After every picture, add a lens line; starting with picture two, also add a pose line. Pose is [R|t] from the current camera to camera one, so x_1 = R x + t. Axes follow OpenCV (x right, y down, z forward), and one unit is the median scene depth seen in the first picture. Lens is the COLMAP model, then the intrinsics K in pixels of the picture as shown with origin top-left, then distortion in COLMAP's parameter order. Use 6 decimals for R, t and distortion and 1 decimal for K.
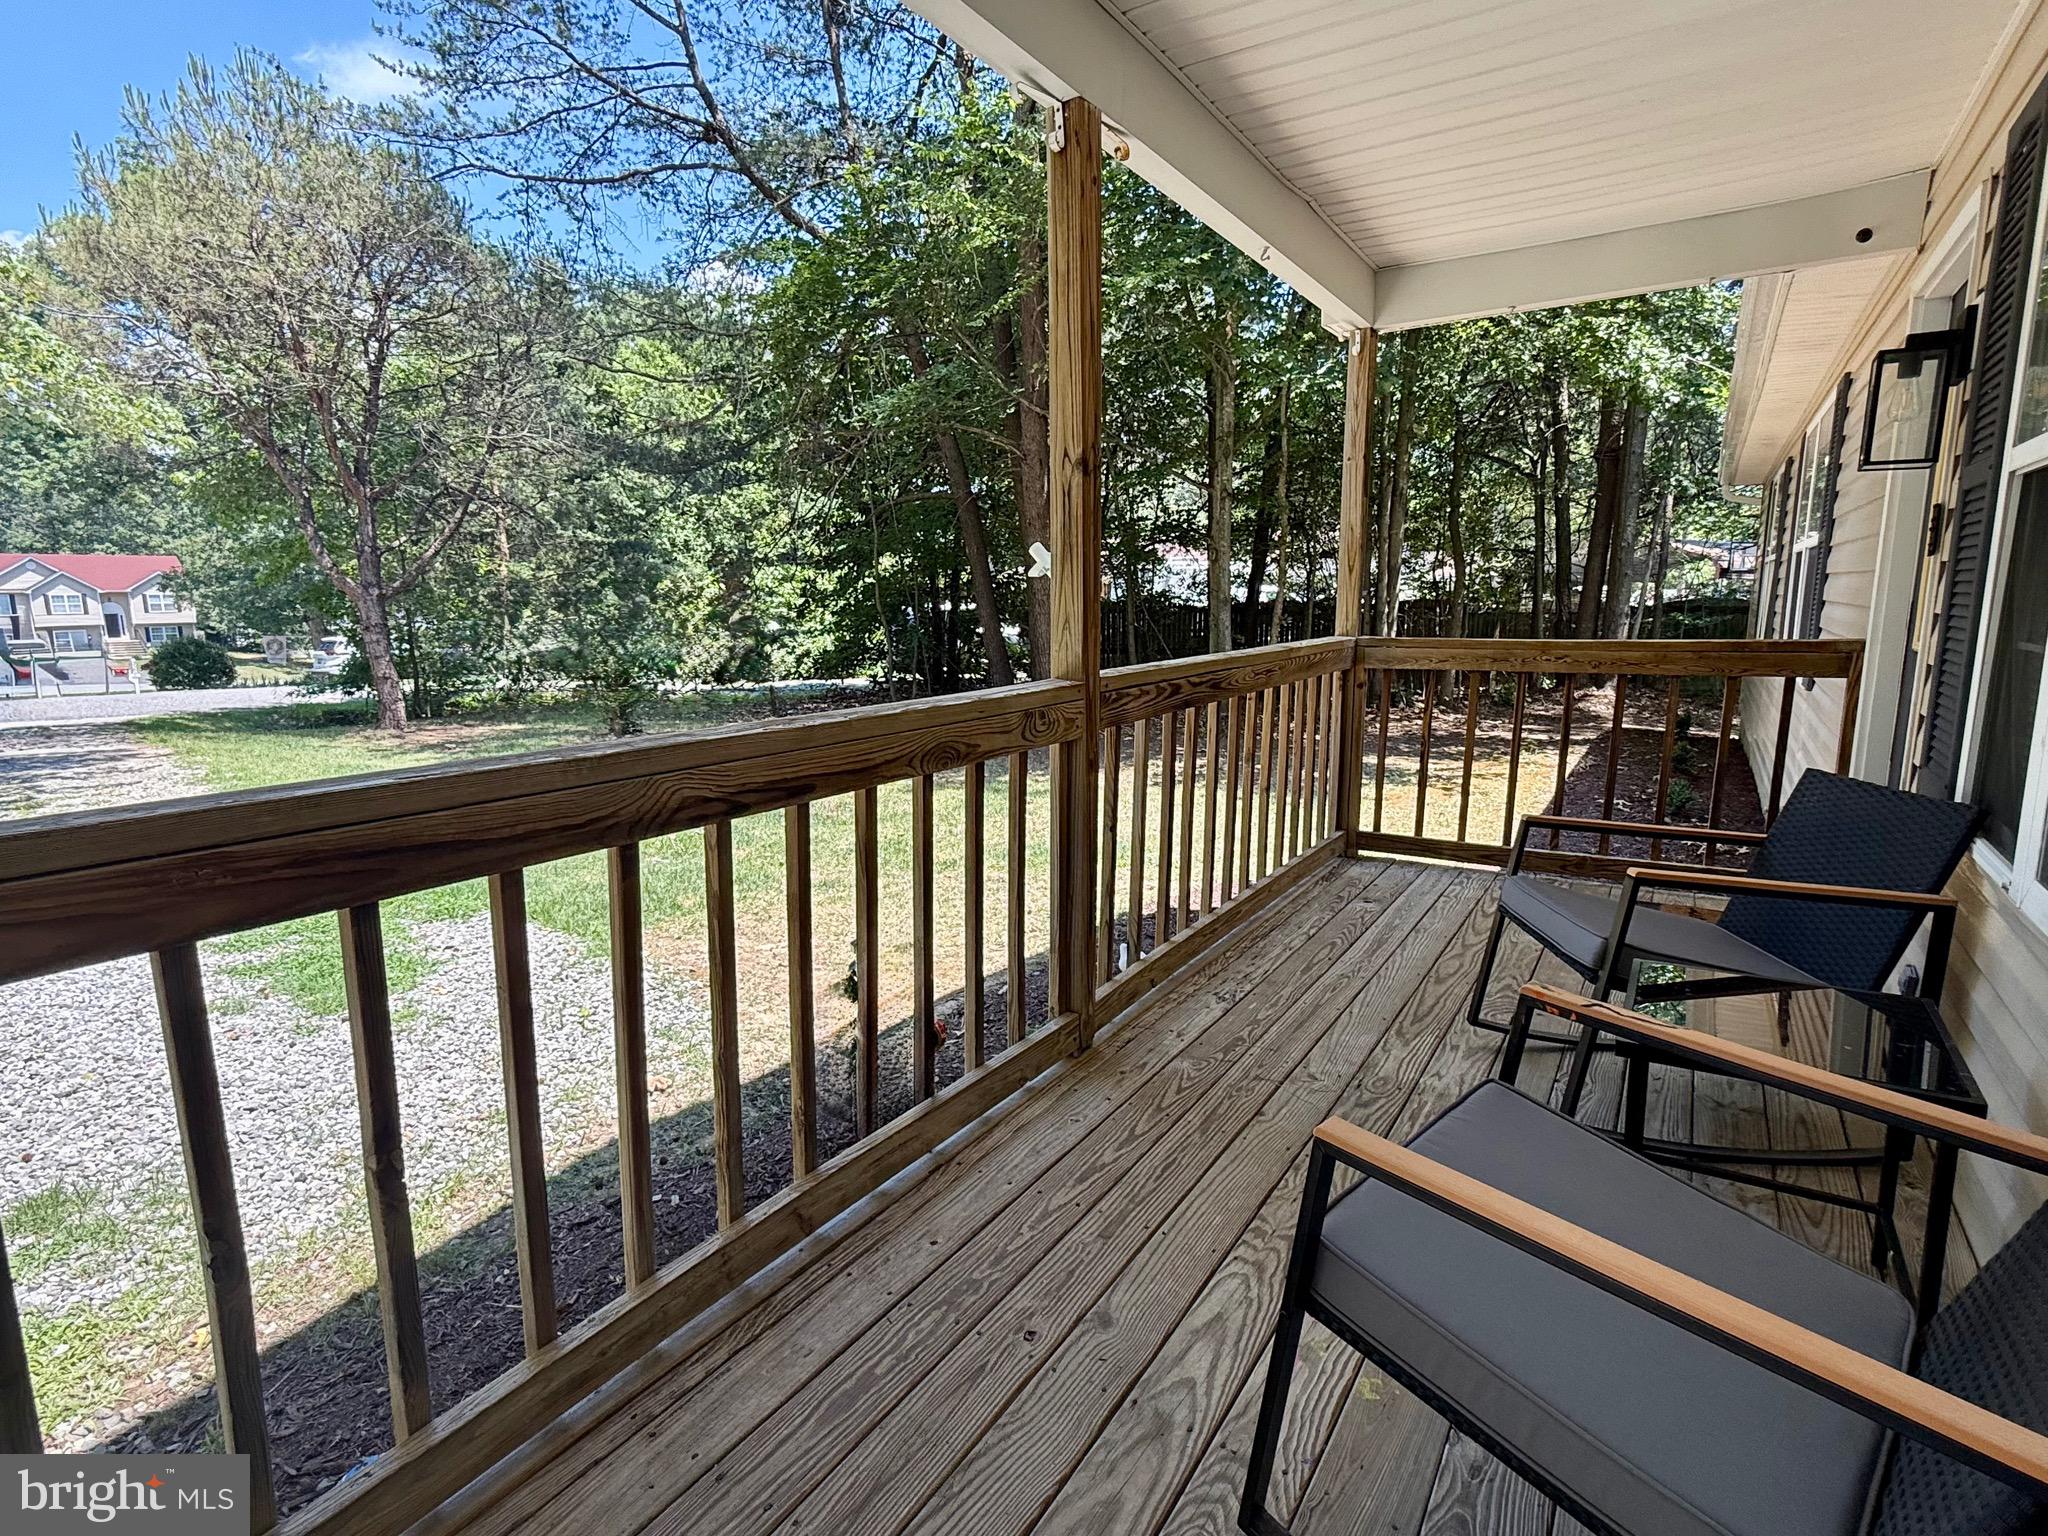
lens RADIAL K [[1041.4, 0, 1024.0], [0, 1041.4, 764.5], [0, 0, 1]] dist [0.003920, 0.000045]
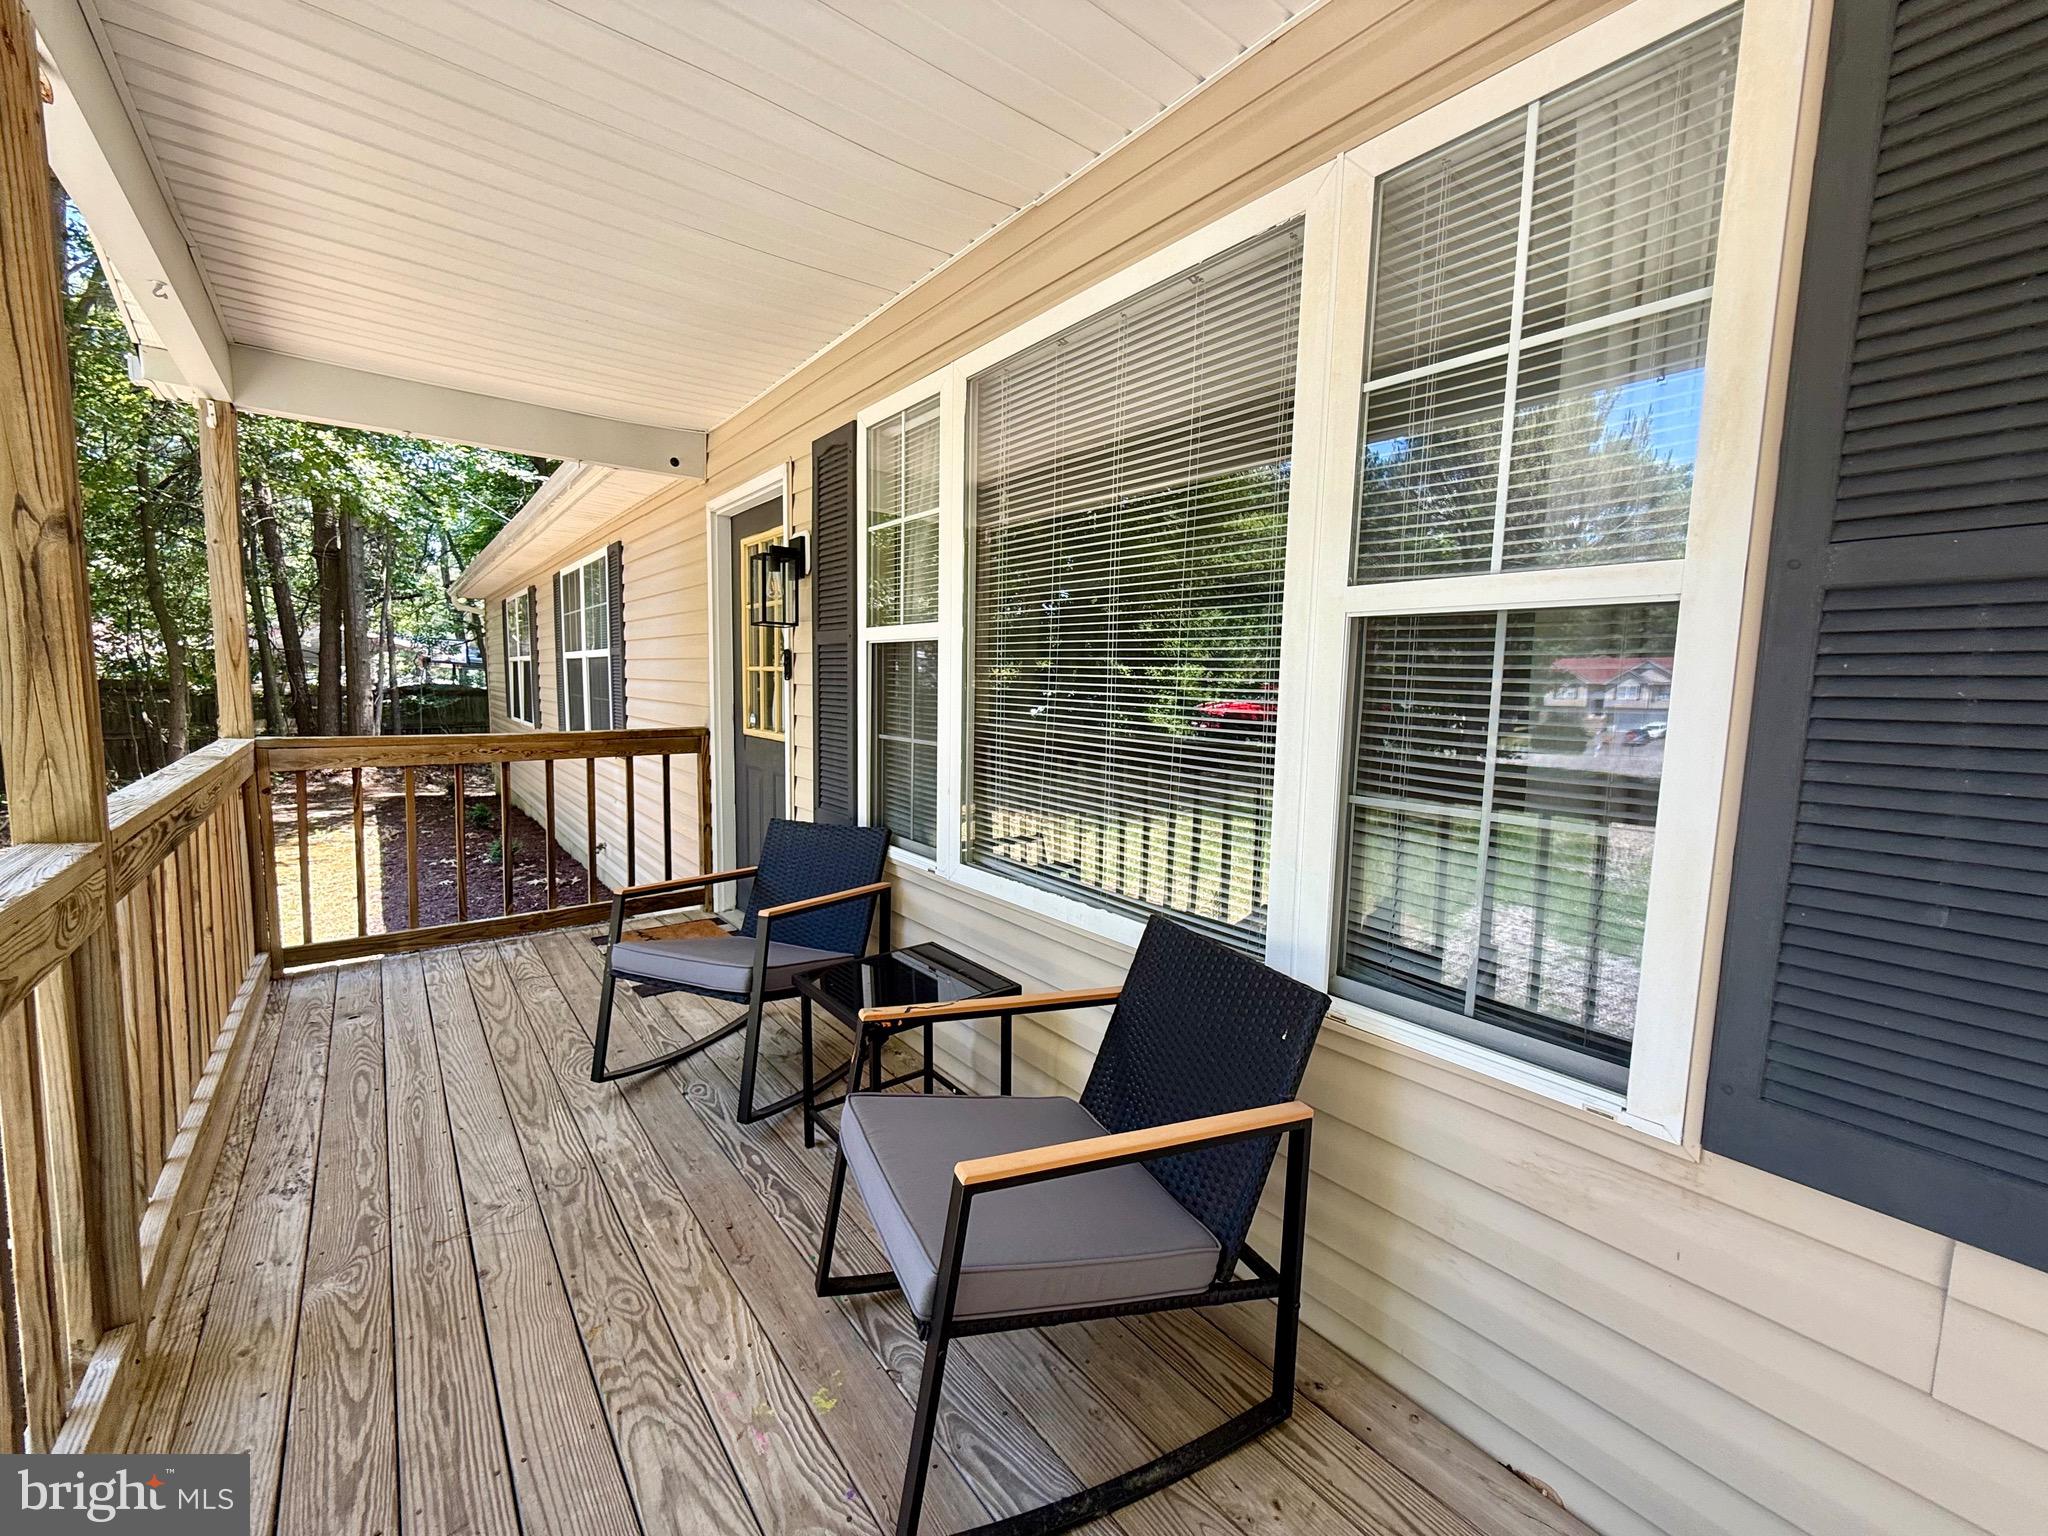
lens RADIAL K [[820.3, 0, 1024.7], [0, 820.3, 768.4], [0, 0, 1]] dist [-0.001755, 0.000013]
pose [[0.324687, -0.082321, 0.942232, -0.173775], [0.130470, 0.990580, 0.041586, -0.049515], [-0.936779, 0.109431, 0.332369, 0.173704]]
